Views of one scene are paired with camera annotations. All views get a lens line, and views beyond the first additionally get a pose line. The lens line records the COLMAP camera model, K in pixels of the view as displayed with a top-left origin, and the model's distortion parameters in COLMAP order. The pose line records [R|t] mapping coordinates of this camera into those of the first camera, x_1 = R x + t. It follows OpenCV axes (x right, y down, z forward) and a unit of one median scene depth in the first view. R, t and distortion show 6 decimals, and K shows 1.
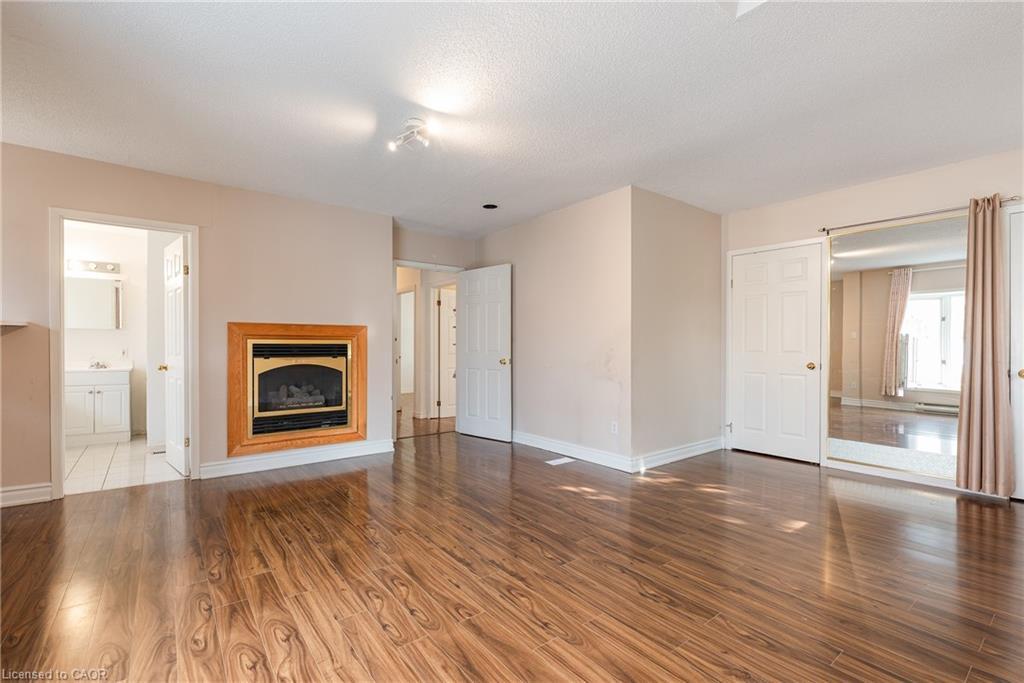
lens RADIAL K [[466.9, 0, 513.1], [0, 466.9, 344.5], [0, 0, 1]] dist [-0.001671, -0.000557]
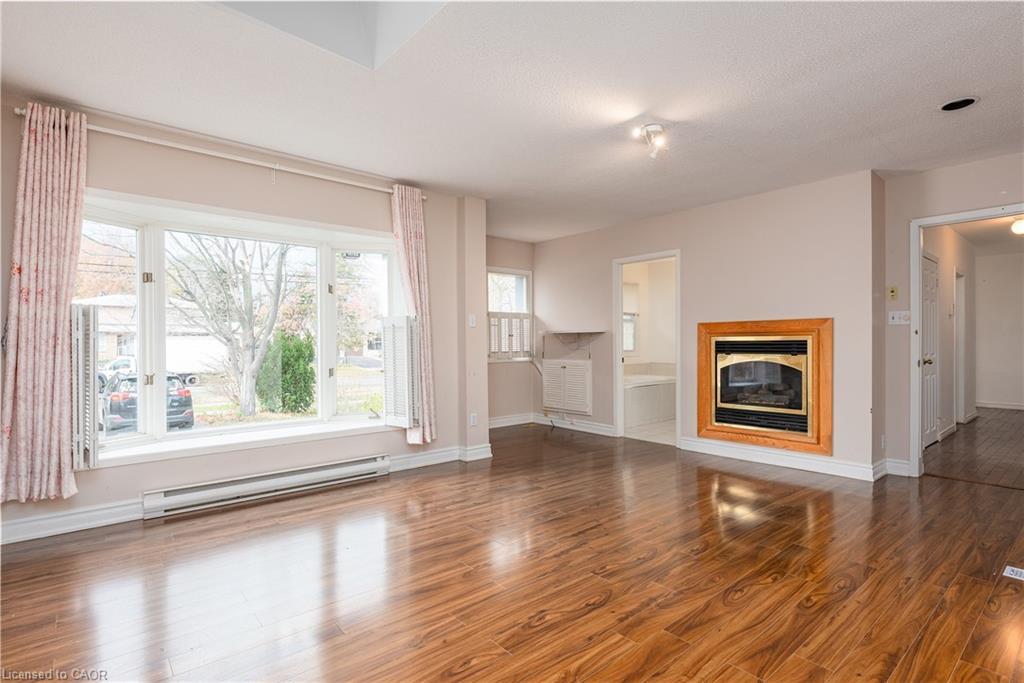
lens RADIAL K [[520.5, 0, 512.0], [0, 520.5, 342.1], [0, 0, 1]] dist [0.021747, 0.000514]
pose [[0.025796, -0.005036, -0.999655, 0.708582], [0.009409, 0.999944, -0.004795, 0.002824], [0.999623, -0.009282, 0.025842, 0.492313]]
